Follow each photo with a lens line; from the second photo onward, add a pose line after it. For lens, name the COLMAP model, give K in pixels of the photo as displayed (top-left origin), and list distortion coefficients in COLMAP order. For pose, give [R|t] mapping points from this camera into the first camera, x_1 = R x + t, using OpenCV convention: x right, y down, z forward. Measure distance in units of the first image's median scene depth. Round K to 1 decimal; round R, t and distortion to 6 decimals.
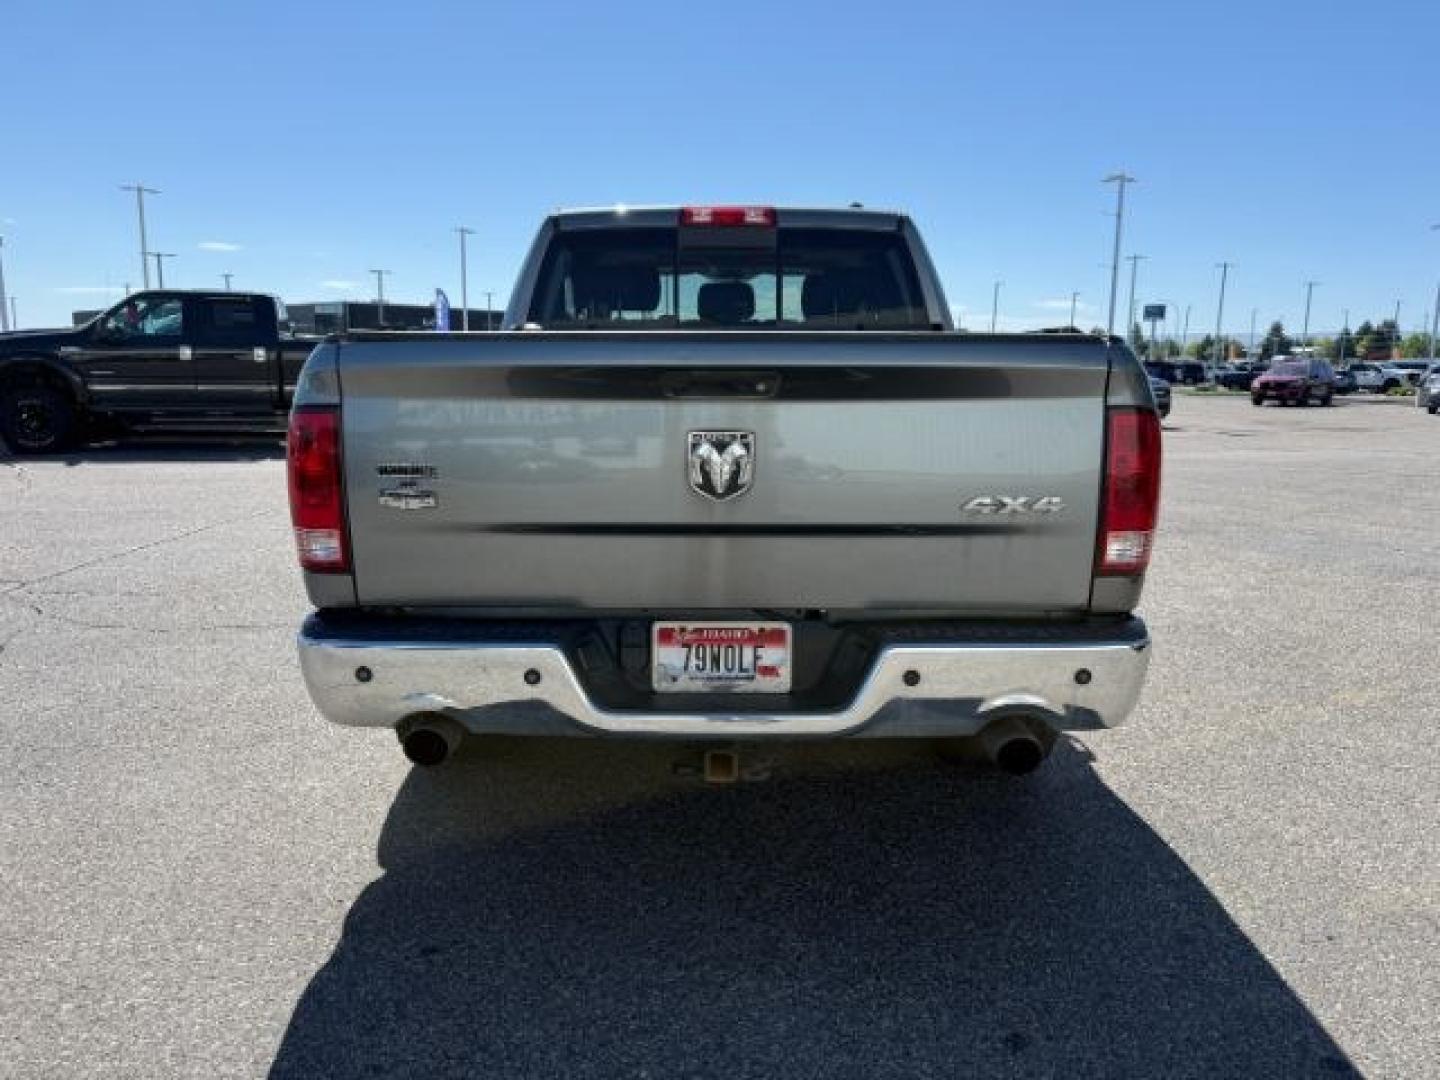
lens RADIAL K [[1013.1, 0, 720.0], [0, 1013.1, 540.0], [0, 0, 1]] dist [0.086443, 0.000526]
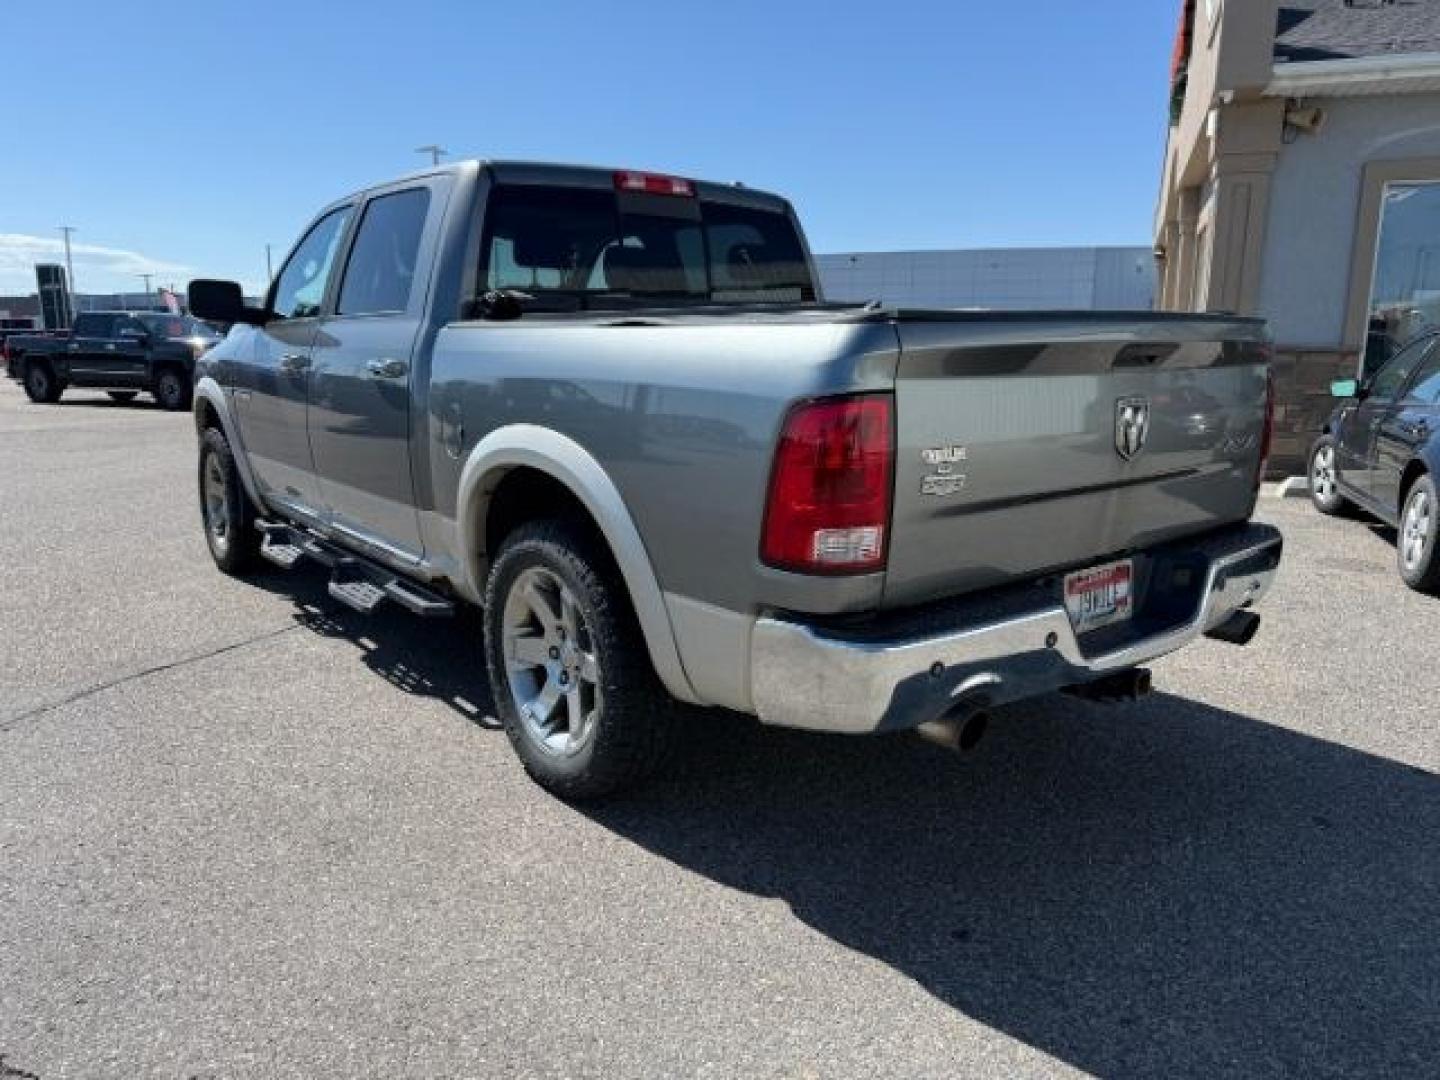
lens RADIAL K [[1016.6, 0, 720.0], [0, 1016.6, 540.0], [0, 0, 1]] dist [0.139230, 0.000562]
pose [[0.764394, -0.126916, 0.632134, -1.051236], [0.109074, 0.991758, 0.067224, -0.072880], [-0.635456, 0.017564, 0.771937, 0.370663]]
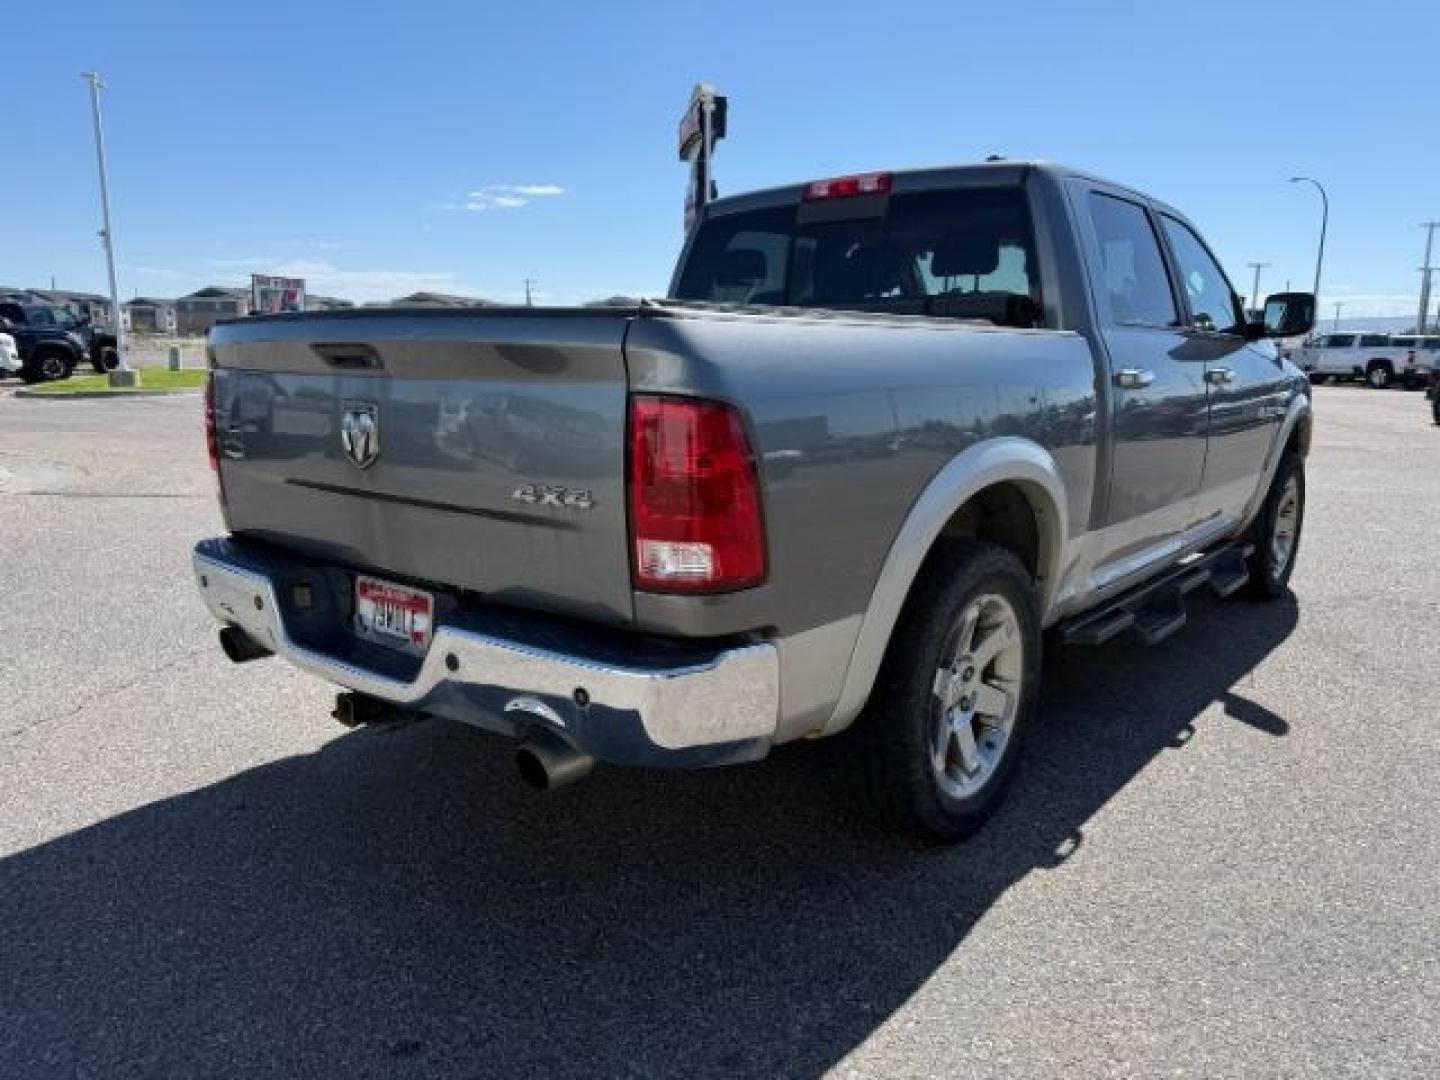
lens RADIAL K [[1023.8, 0, 720.0], [0, 1023.8, 540.0], [0, 0, 1]] dist [0.034361, 0.003076]
pose [[0.776243, 0.116864, -0.619508, 0.923751], [-0.112232, 0.992588, 0.046615, -0.052517], [0.620364, 0.033344, 0.783605, 0.366680]]
